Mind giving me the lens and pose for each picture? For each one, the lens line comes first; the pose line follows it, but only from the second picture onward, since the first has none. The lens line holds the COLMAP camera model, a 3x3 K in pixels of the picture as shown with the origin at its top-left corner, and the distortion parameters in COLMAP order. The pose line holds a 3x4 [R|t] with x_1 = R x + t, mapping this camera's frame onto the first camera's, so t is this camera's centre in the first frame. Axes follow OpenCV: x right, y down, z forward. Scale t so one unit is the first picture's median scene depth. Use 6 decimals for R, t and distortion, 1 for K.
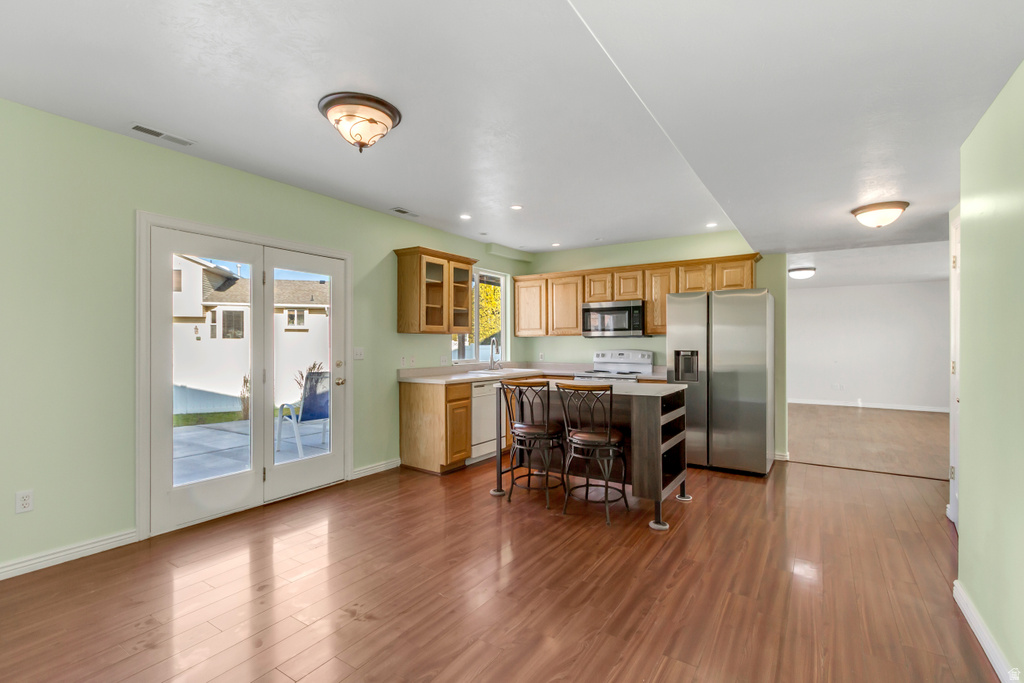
lens RADIAL K [[488.1, 0, 505.5], [0, 488.1, 352.8], [0, 0, 1]] dist [0.020192, 0.000068]
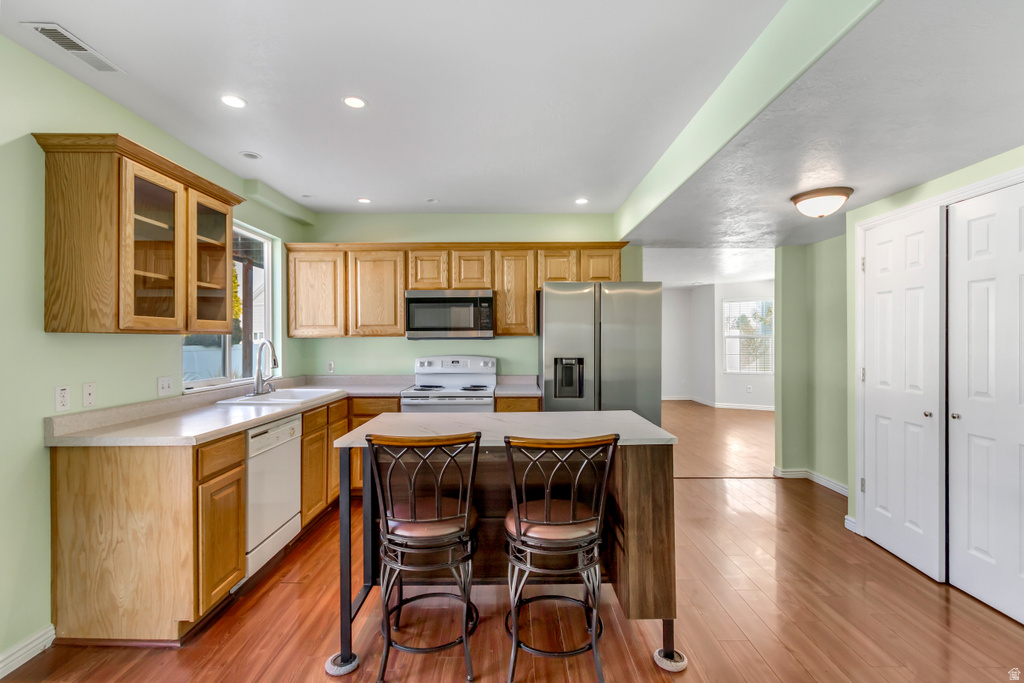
lens RADIAL K [[473.4, 0, 507.1], [0, 473.4, 341.1], [0, 0, 1]] dist [0.008707, 0.000038]
pose [[0.826792, -0.004479, 0.562489, -0.117281], [0.013514, 0.999838, -0.011903, -0.021513], [-0.562345, 0.017442, 0.826719, 0.412463]]
